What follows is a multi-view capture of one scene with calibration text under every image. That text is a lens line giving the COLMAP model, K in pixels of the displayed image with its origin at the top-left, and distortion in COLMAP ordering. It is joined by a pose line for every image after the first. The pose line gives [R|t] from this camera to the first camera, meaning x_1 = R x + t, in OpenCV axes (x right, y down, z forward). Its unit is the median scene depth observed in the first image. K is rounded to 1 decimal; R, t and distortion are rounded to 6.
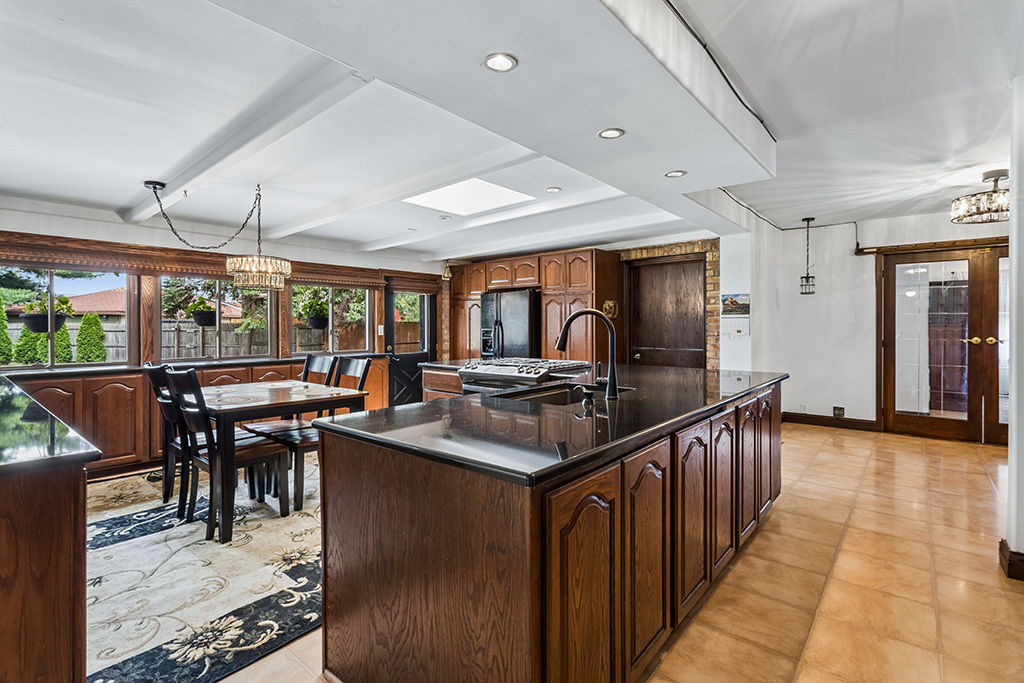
lens RADIAL K [[482.6, 0, 505.8], [0, 482.6, 332.5], [0, 0, 1]] dist [-0.001281, -0.000163]
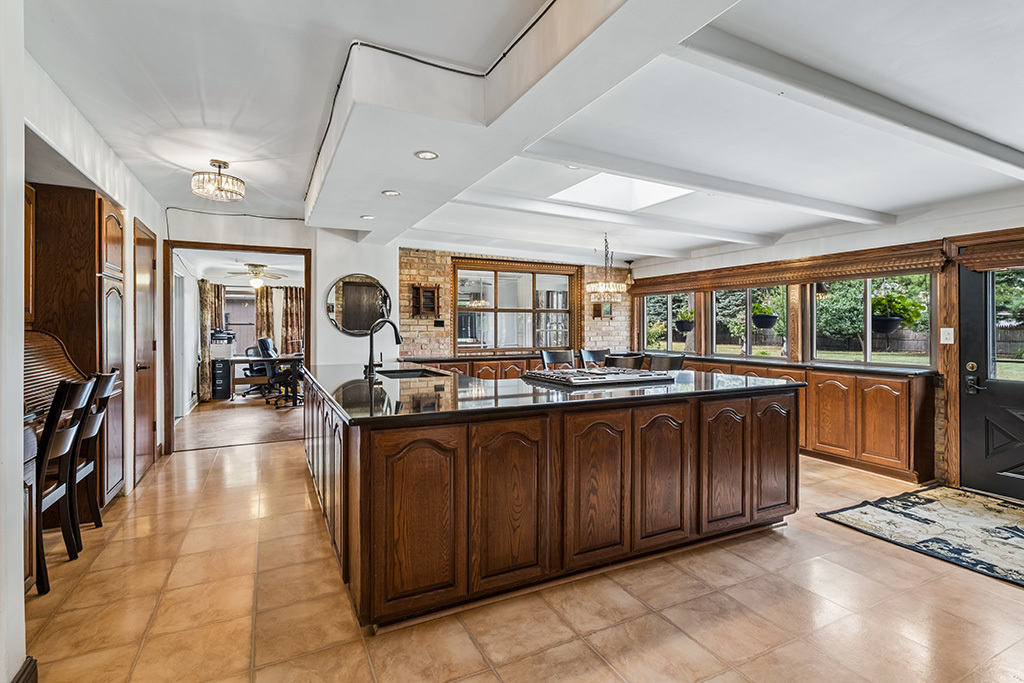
lens RADIAL K [[482.6, 0, 511.4], [0, 482.6, 334.3], [0, 0, 1]] dist [-0.001281, -0.000163]
pose [[-0.390174, 0.008752, -0.920699, 1.170936], [-0.008155, 0.999883, 0.012961, -0.022566], [0.920705, 0.012566, -0.390057, 1.583859]]
